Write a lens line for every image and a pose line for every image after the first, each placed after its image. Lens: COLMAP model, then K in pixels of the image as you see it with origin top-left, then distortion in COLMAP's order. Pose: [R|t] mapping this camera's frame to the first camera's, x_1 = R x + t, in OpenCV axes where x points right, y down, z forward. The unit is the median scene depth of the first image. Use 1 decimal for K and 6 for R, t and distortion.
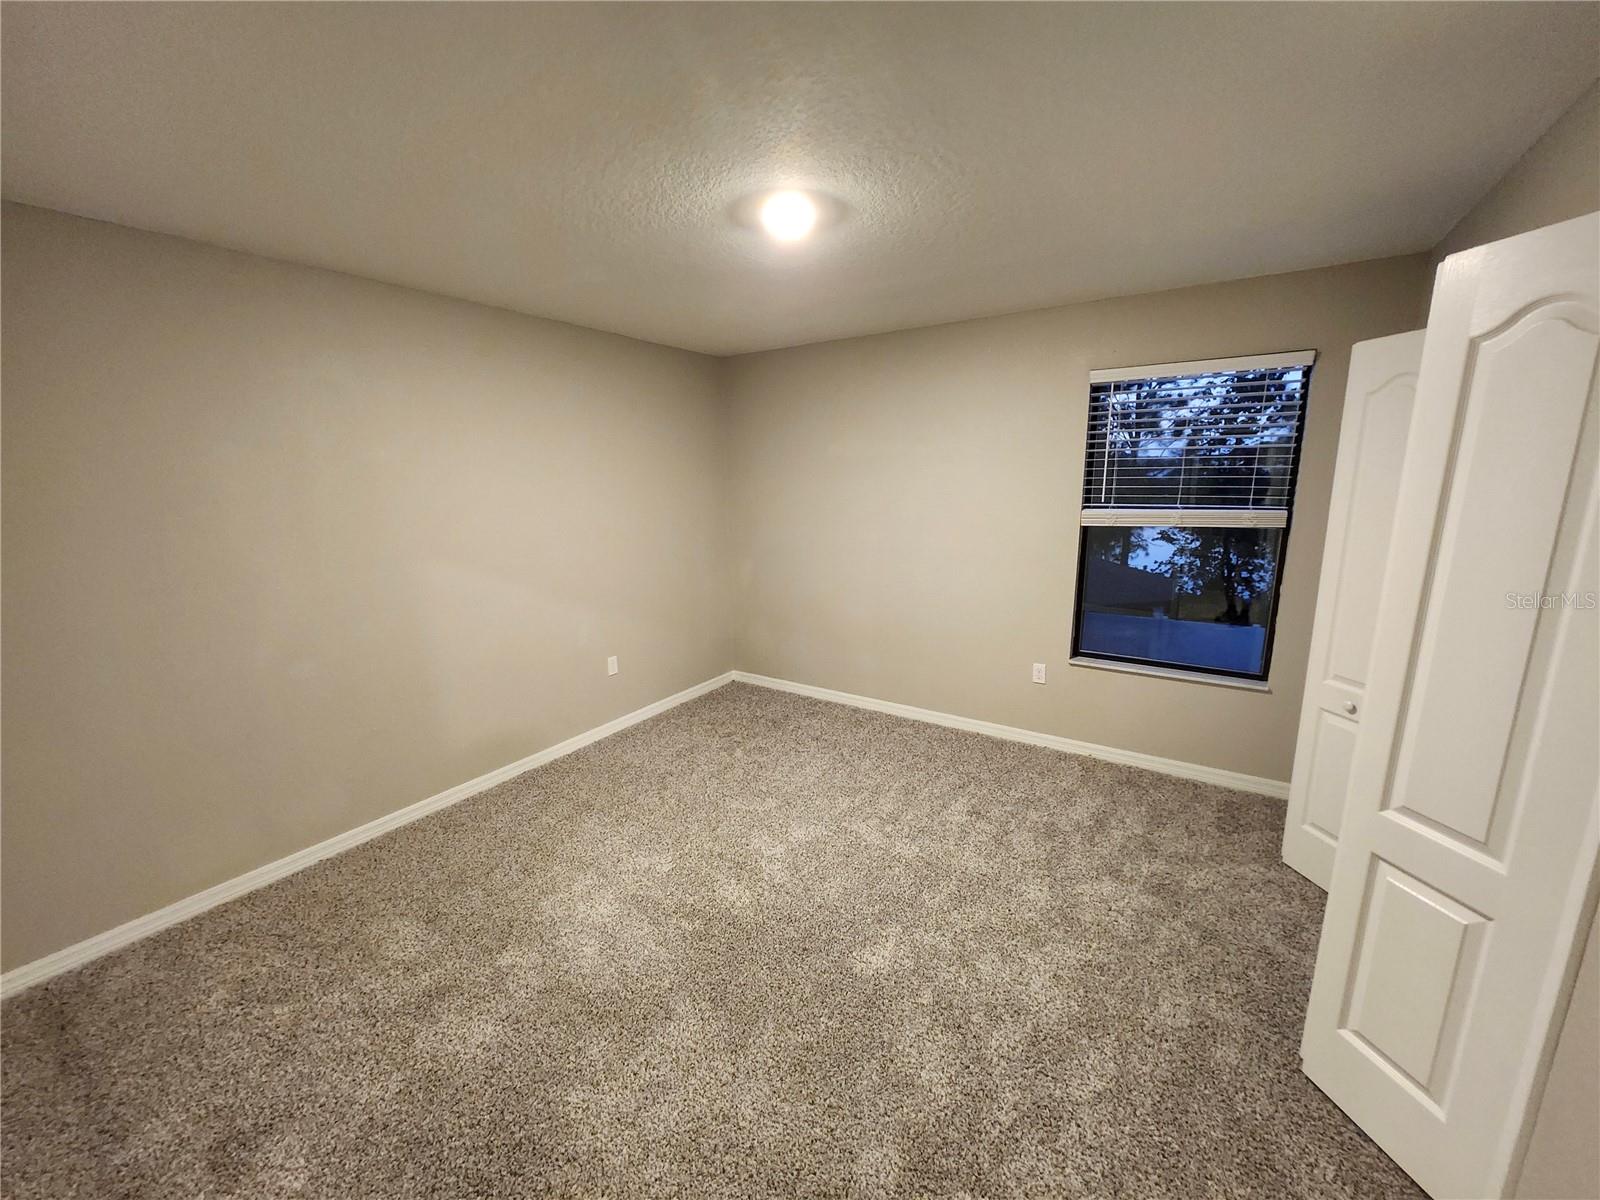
lens RADIAL K [[627.5, 0, 795.7], [0, 627.5, 596.7], [0, 0, 1]] dist [0.000388, -0.000926]
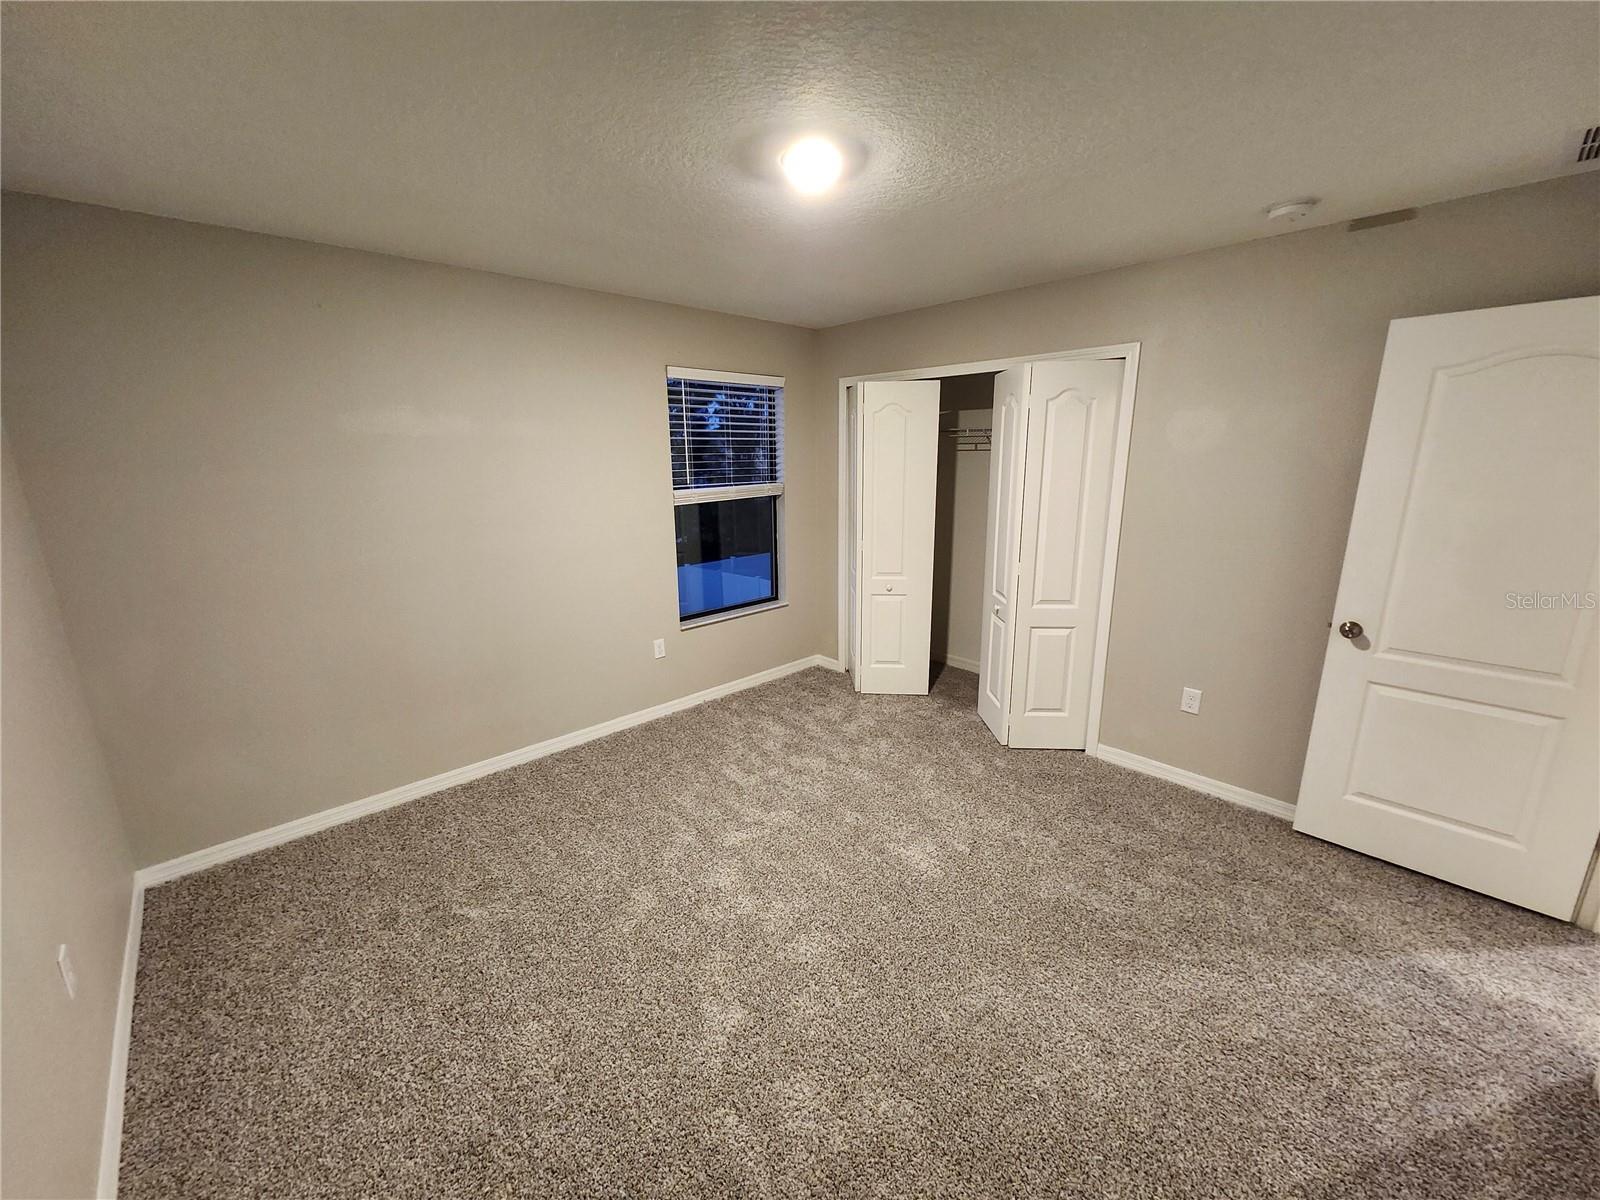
lens RADIAL K [[627.5, 0, 805.8], [0, 627.5, 594.6], [0, 0, 1]] dist [0.000388, -0.000926]
pose [[0.210958, -0.204161, 0.955937, -0.613060], [0.194389, 0.967175, 0.163663, -0.100524], [-0.957972, 0.151298, 0.243720, 0.545481]]
